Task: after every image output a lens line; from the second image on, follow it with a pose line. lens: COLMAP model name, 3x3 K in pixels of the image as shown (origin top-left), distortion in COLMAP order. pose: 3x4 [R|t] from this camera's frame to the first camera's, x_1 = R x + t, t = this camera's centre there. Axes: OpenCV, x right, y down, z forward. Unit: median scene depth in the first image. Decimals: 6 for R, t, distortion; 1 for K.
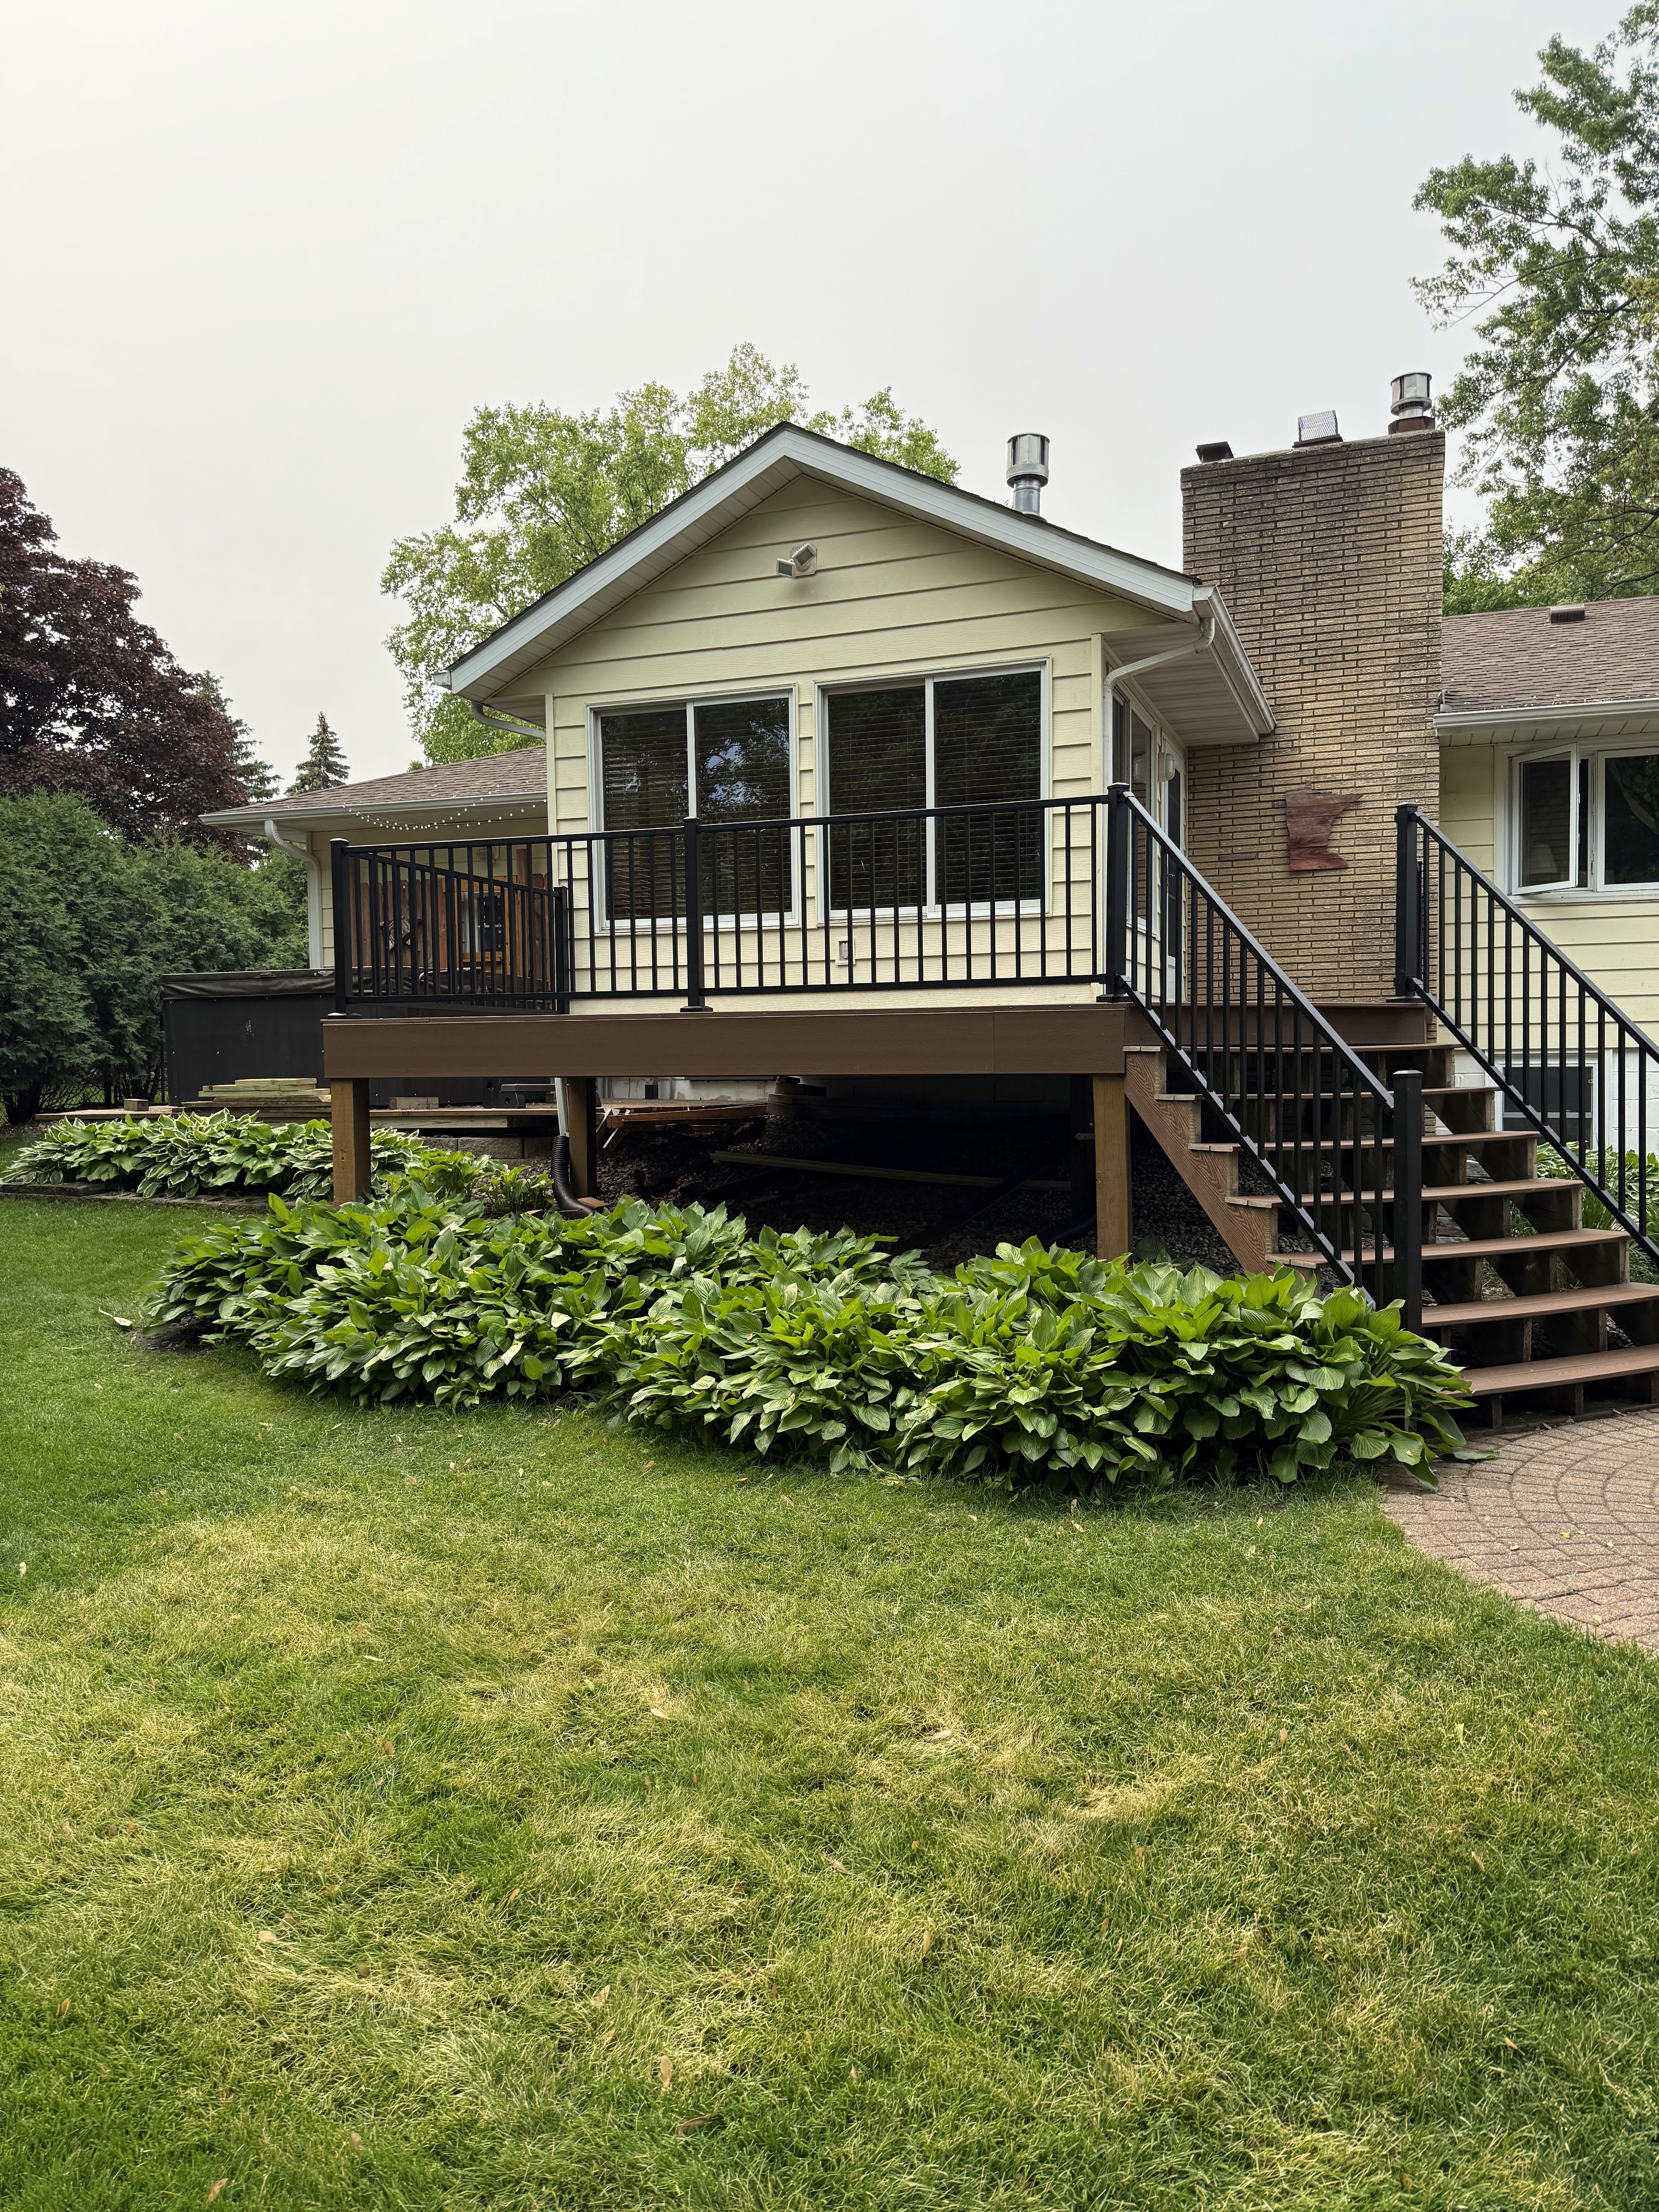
lens RADIAL K [[1542.9, 0, 909.8], [0, 1542.9, 1071.3], [0, 0, 1]] dist [0.027311, -0.041147]
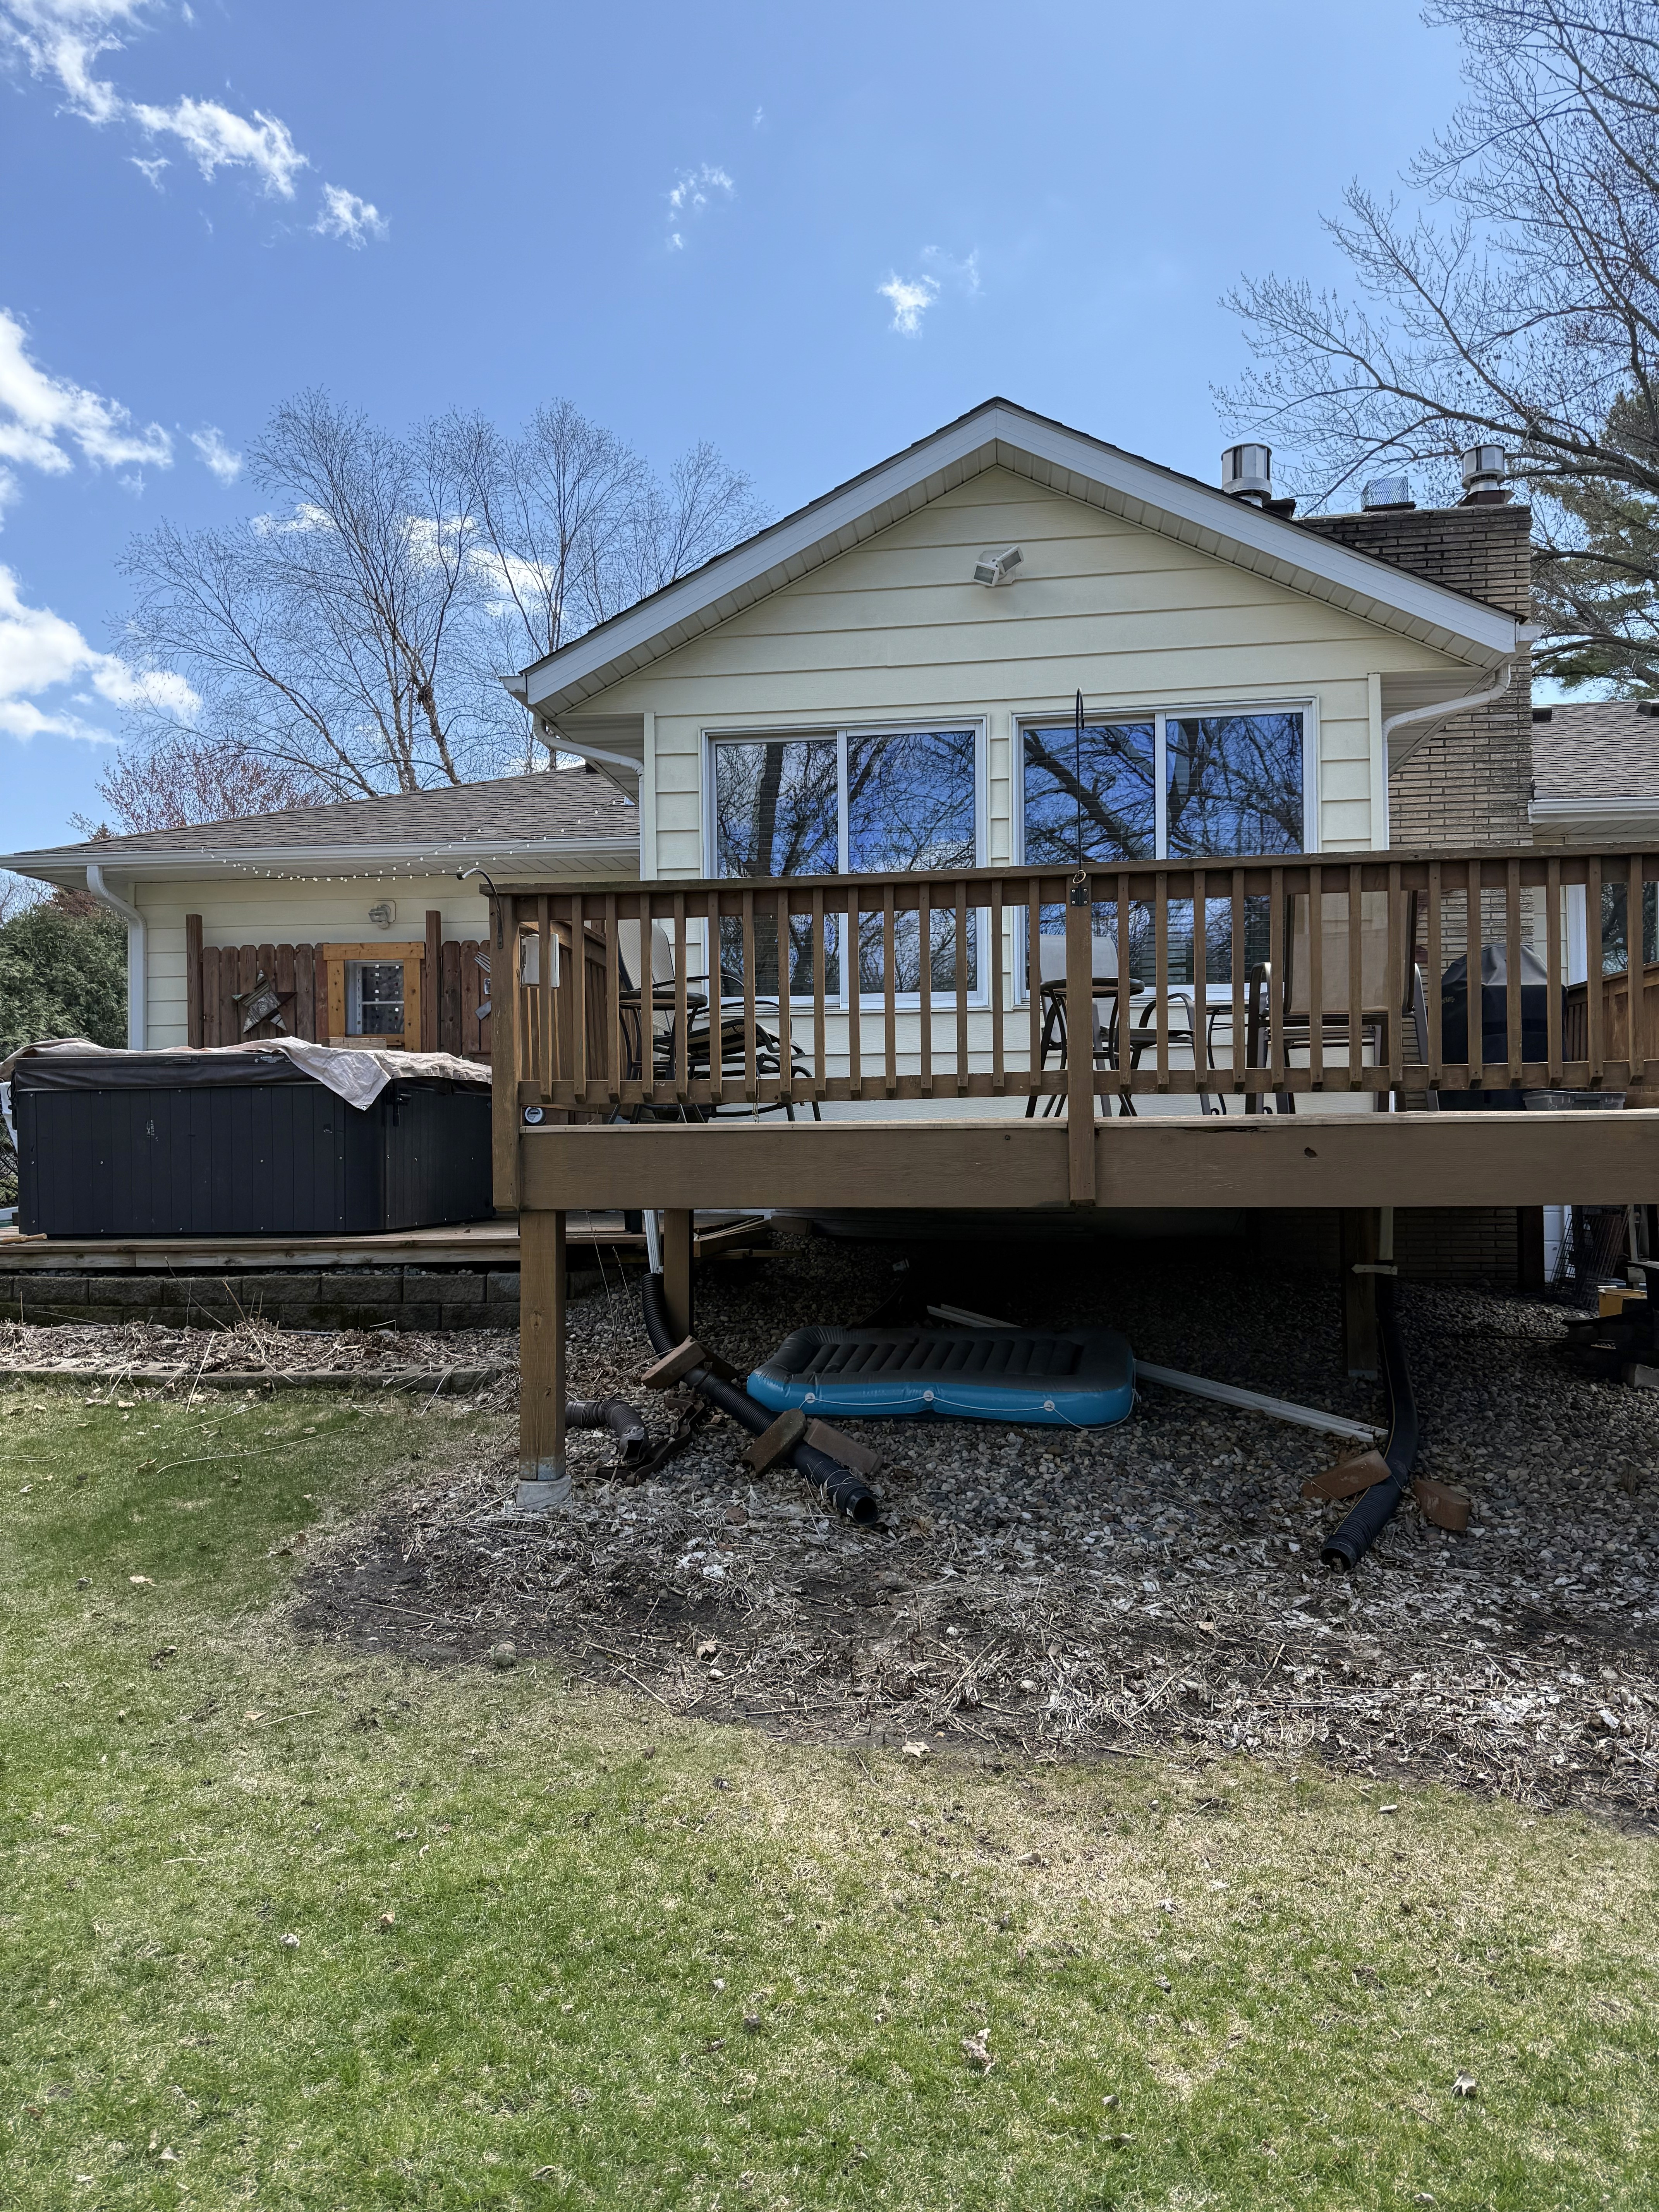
lens RADIAL K [[1542.9, 0, 815.6], [0, 1542.9, 1094.5], [0, 0, 1]] dist [0.027311, -0.041147]
pose [[0.972904, 0.009096, 0.231030, -0.331693], [0.003213, 0.998597, -0.052846, -0.005468], [-0.231186, 0.052157, 0.971510, 0.221736]]
